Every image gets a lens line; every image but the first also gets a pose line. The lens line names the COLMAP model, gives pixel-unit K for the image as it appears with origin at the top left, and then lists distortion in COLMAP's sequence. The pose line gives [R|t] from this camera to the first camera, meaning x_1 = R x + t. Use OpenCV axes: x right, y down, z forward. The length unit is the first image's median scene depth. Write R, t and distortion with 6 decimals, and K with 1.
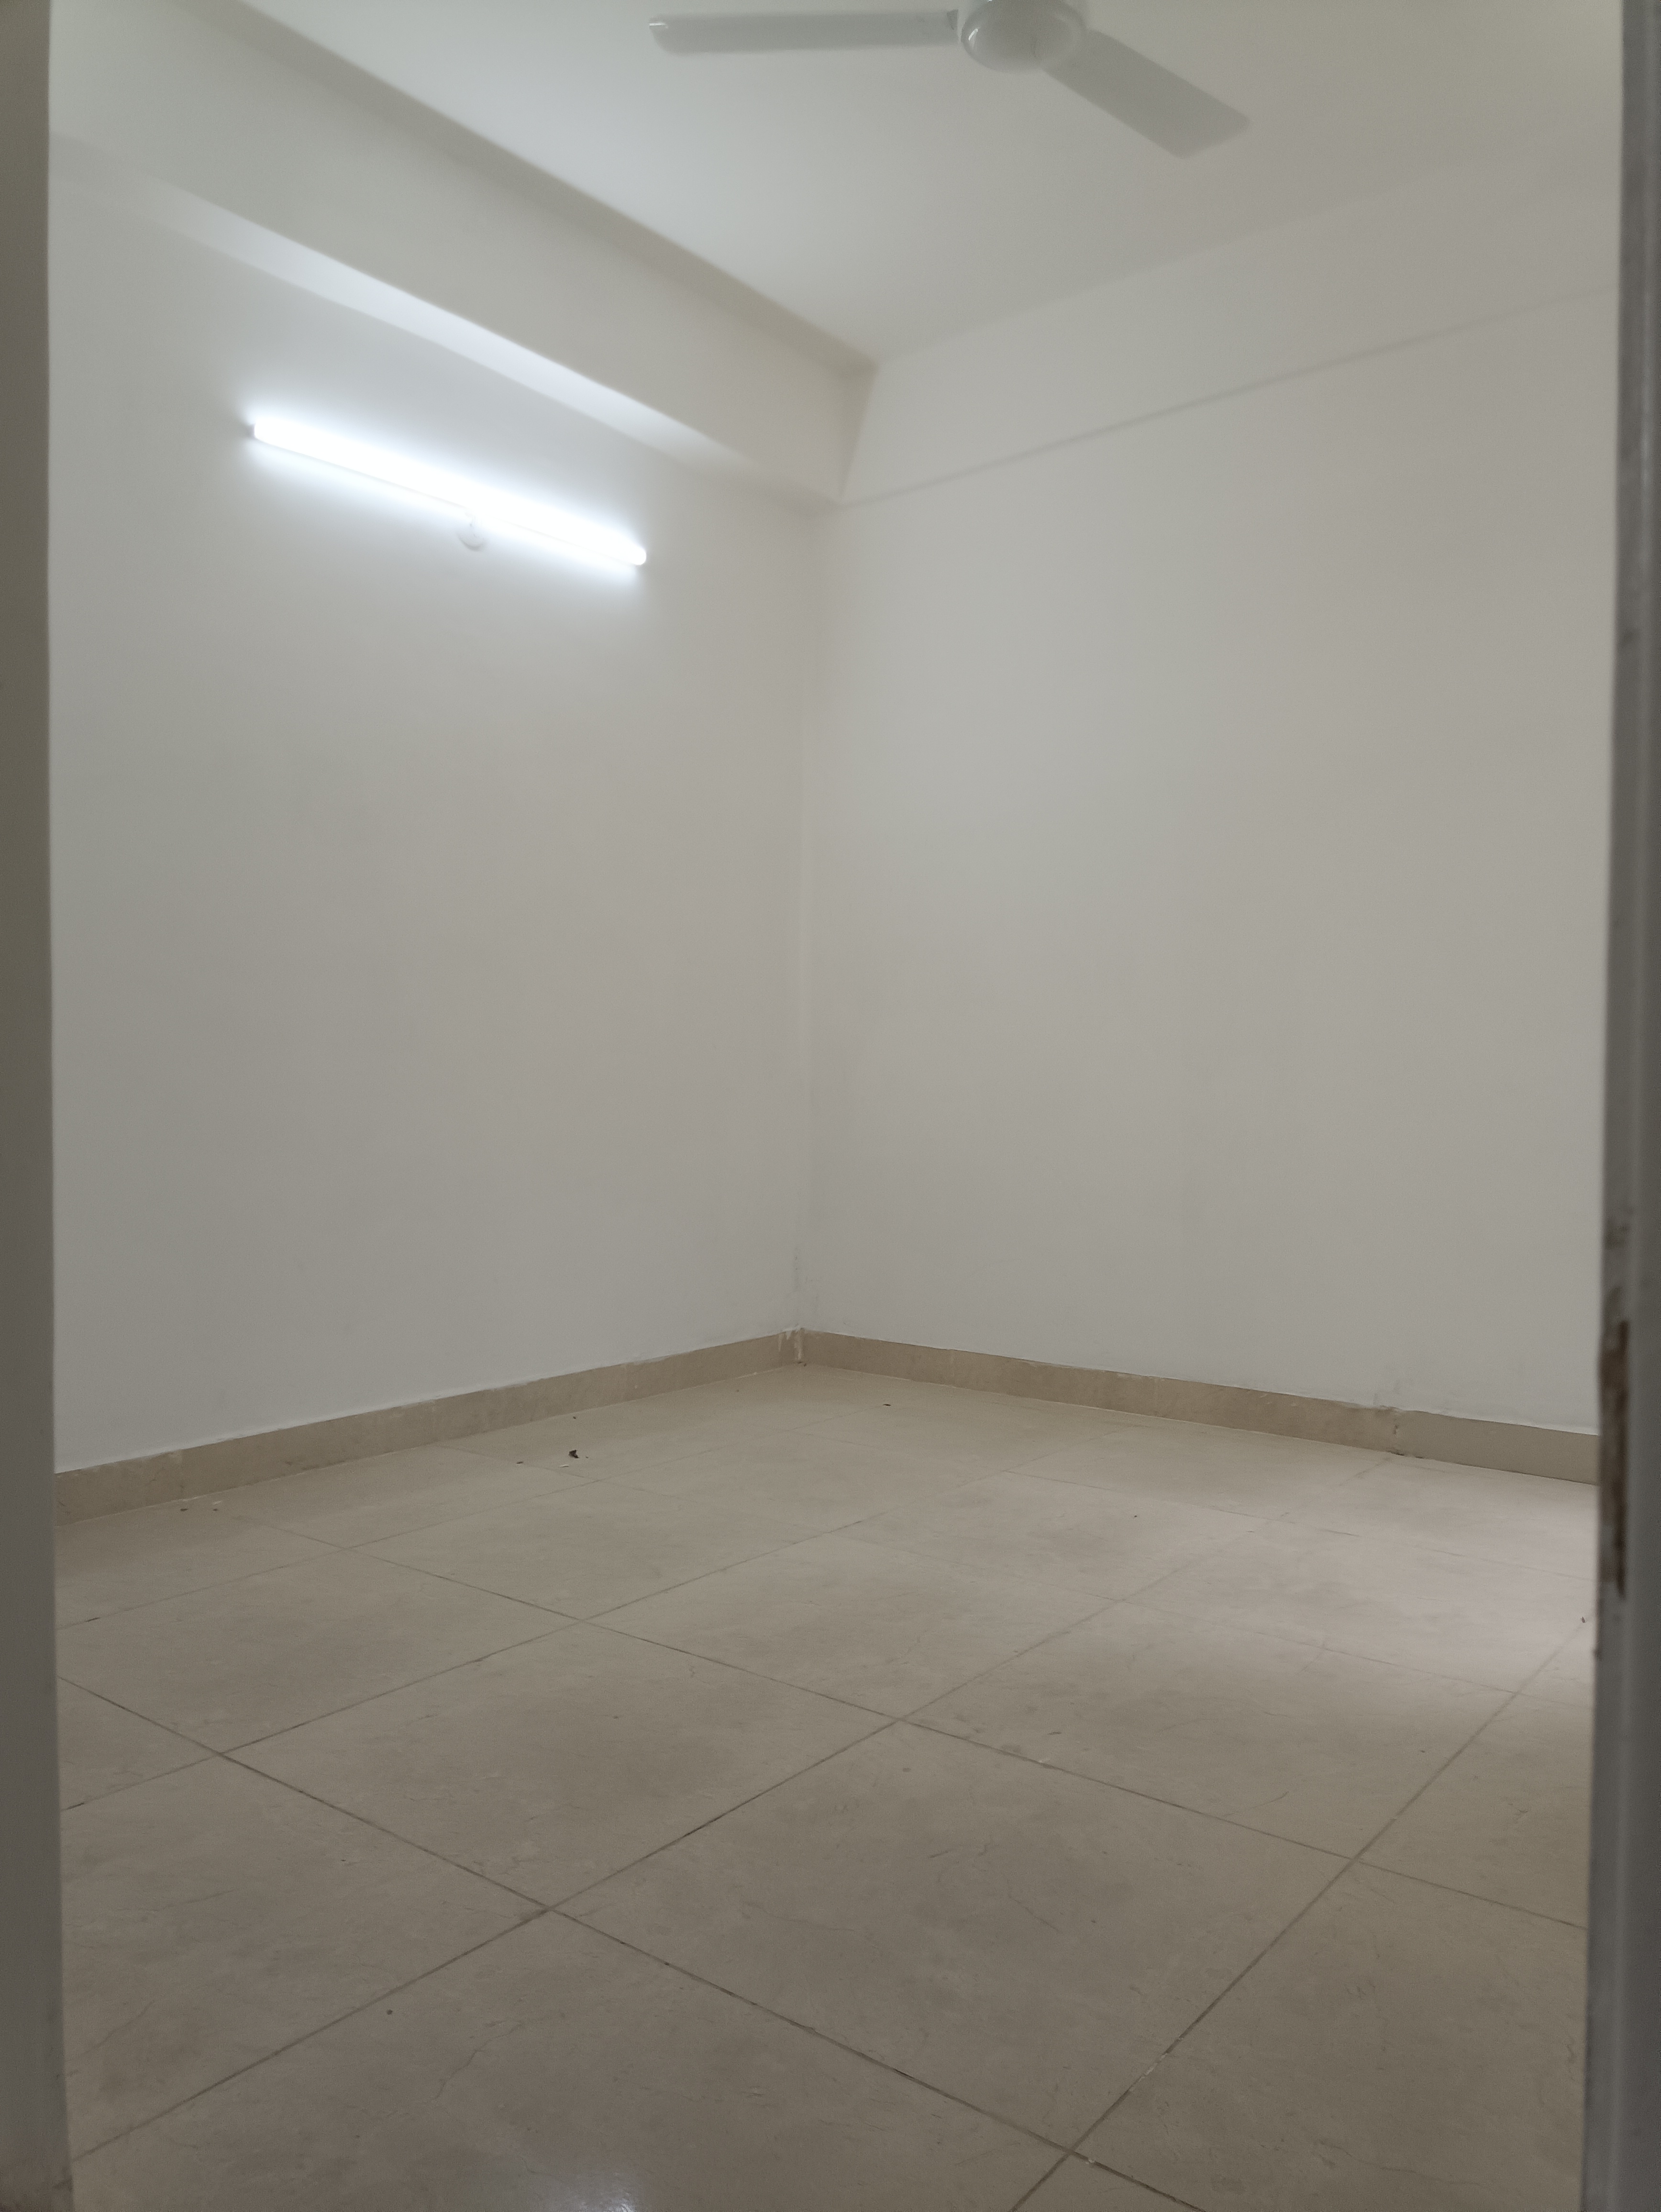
lens RADIAL K [[1617.0, 0, 831.8], [0, 1617.0, 1107.3], [0, 0, 1]] dist [0.081502, -0.124486]
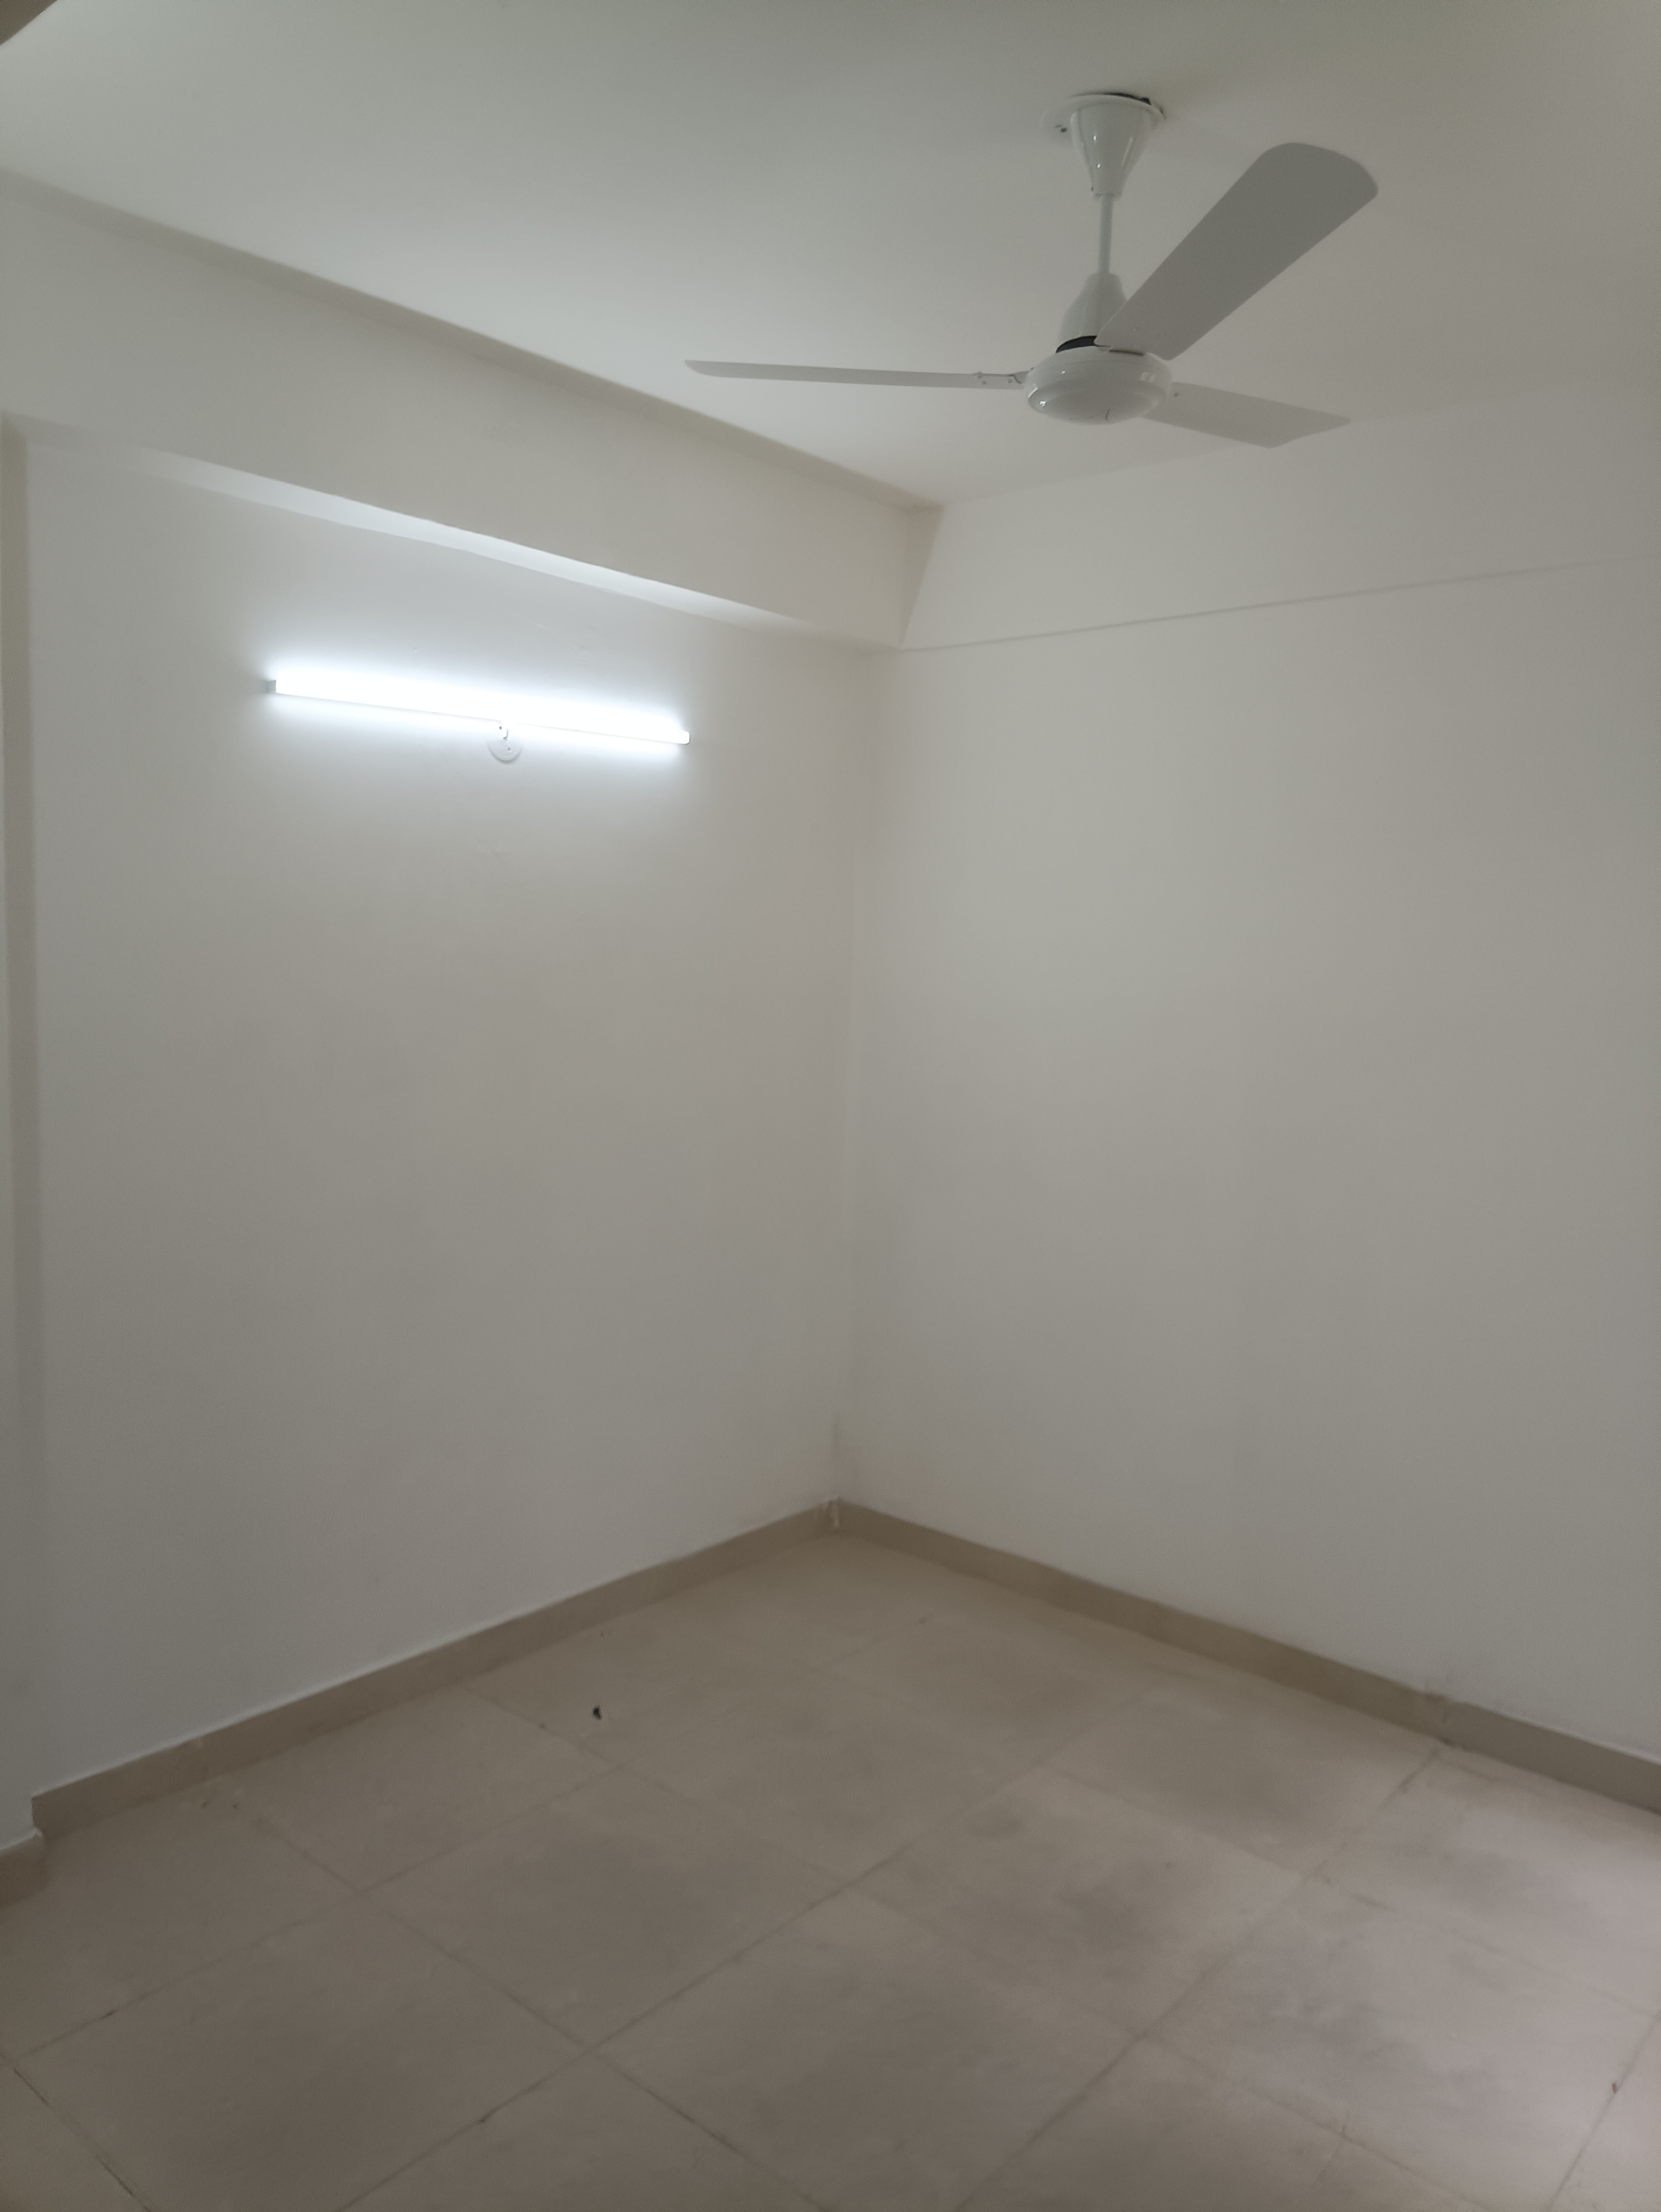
lens RADIAL K [[1690.3, 0, 830.6], [0, 1690.3, 1105.9], [0, 0, 1]] dist [-0.026960, -0.001759]
pose [[0.998958, 0.027514, -0.036404, 0.008486], [-0.024693, 0.996818, 0.075796, -0.234930], [0.038374, -0.074819, 0.996459, 0.025612]]
